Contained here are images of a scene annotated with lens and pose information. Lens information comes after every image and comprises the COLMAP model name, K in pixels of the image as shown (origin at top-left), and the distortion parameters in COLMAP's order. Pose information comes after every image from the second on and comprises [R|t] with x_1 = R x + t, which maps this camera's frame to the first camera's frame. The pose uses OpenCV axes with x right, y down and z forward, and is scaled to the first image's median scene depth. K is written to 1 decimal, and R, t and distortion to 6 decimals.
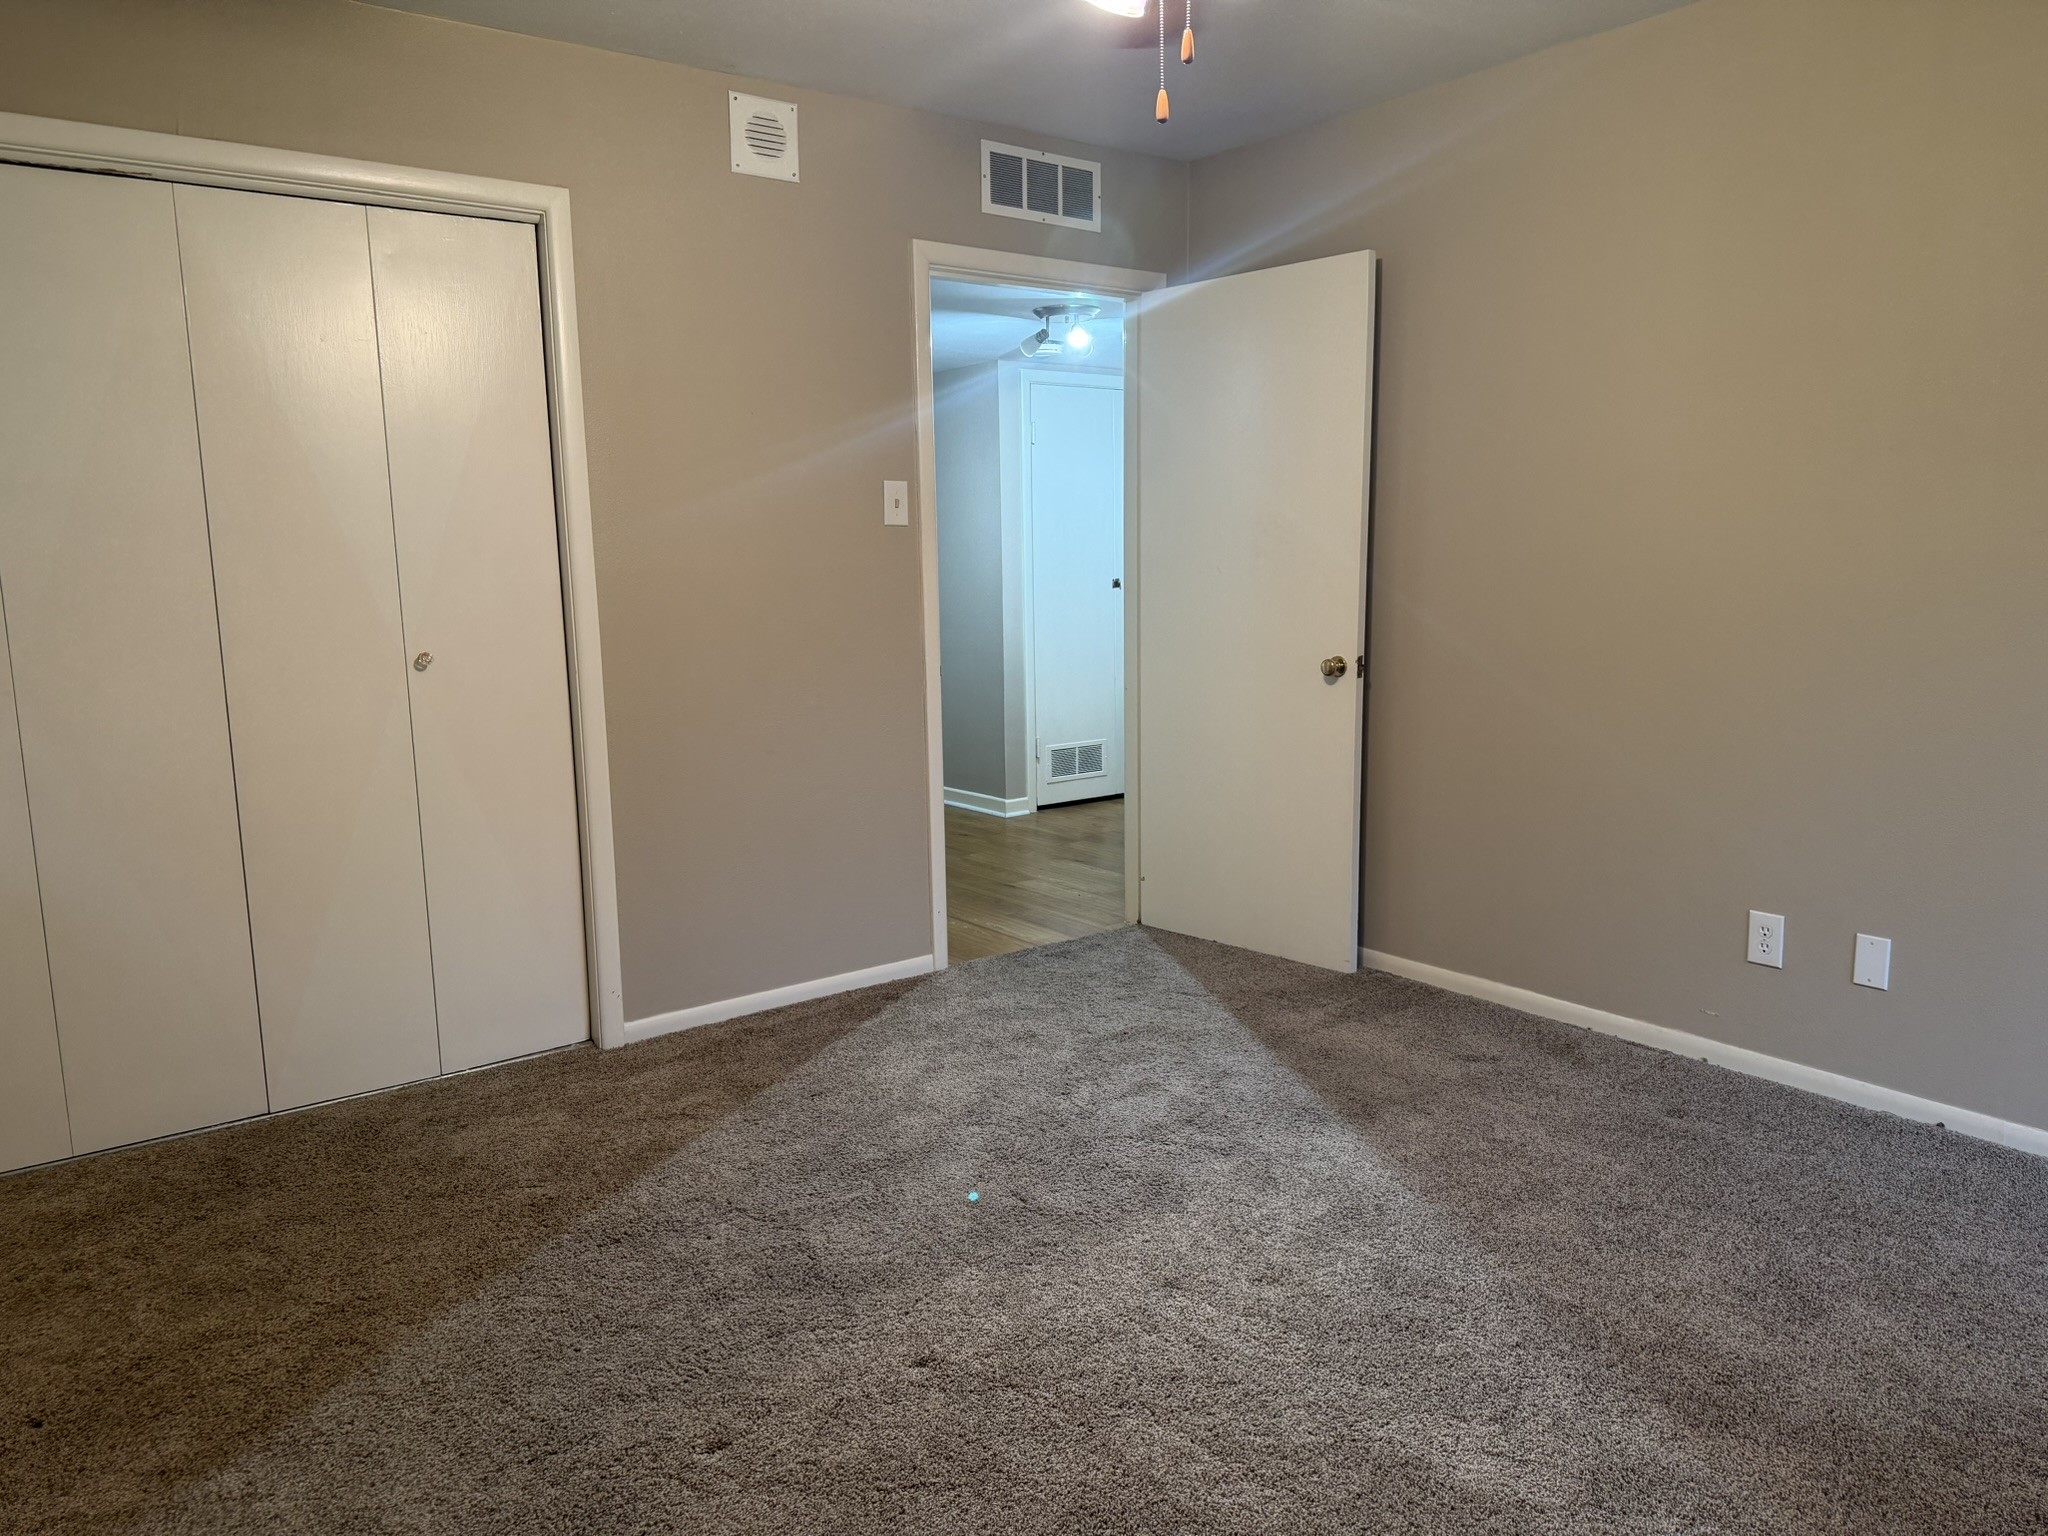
lens RADIAL K [[1425.8, 0, 1025.2], [0, 1425.8, 777.1], [0, 0, 1]] dist [0.068706, -0.092987]
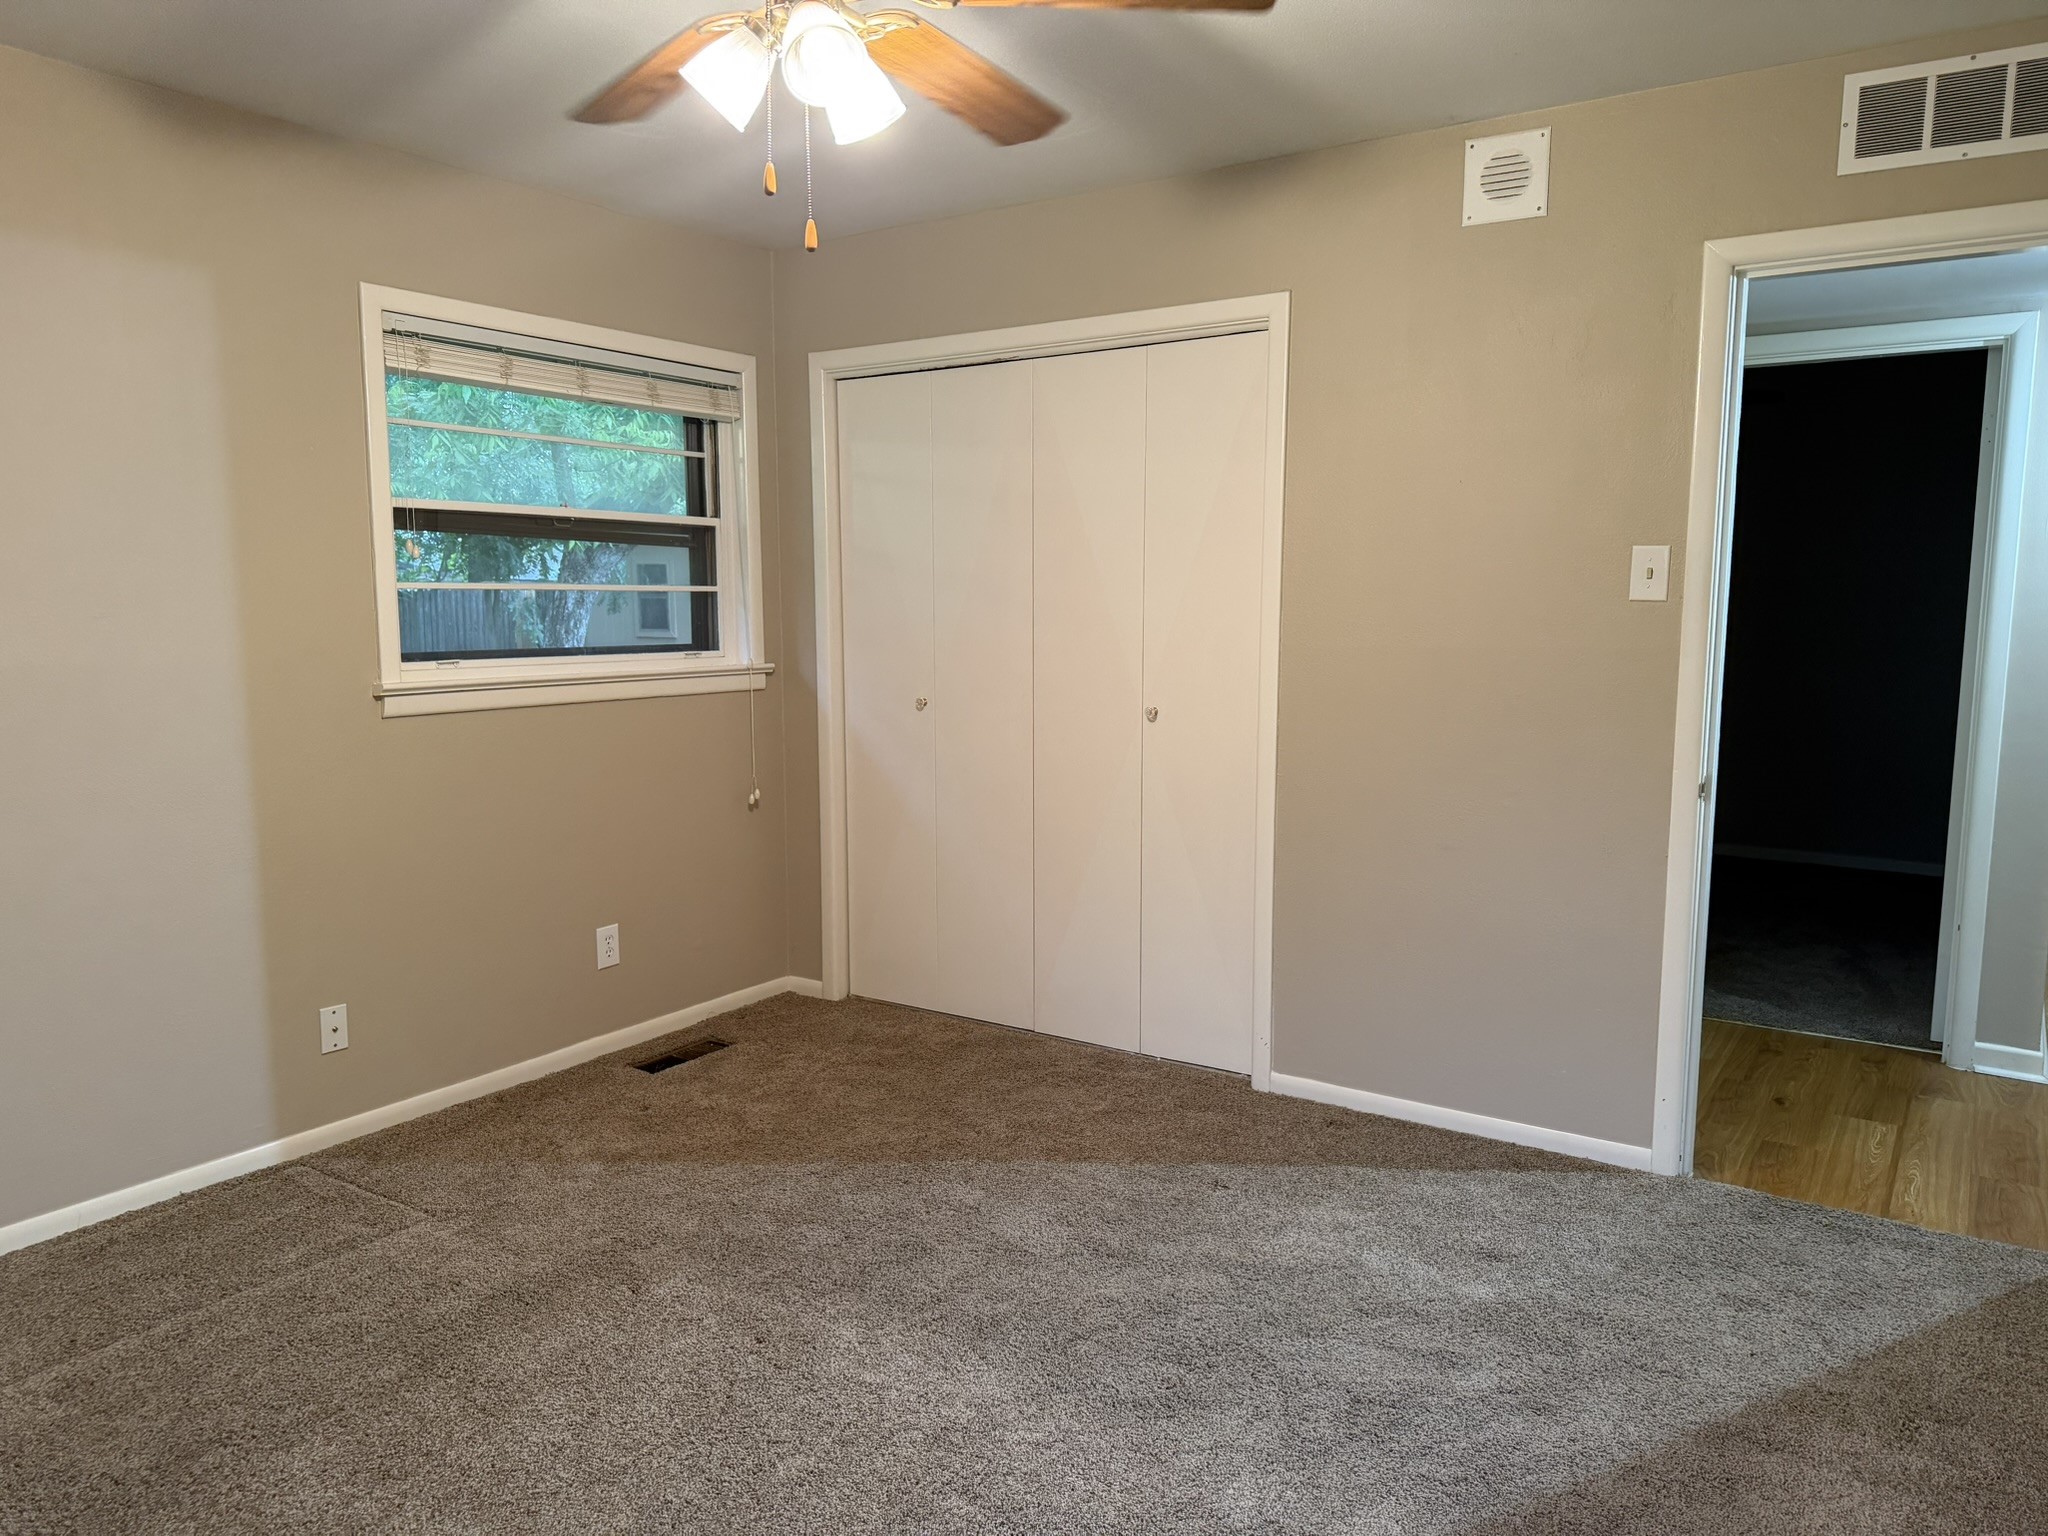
lens RADIAL K [[1425.8, 0, 1018.9], [0, 1425.8, 764.2], [0, 0, 1]] dist [0.068706, -0.092987]
pose [[0.320511, 0.127769, -0.938588, 0.609414], [-0.153619, 0.984755, 0.081595, -0.106250], [0.934705, 0.118033, 0.335253, 0.446768]]
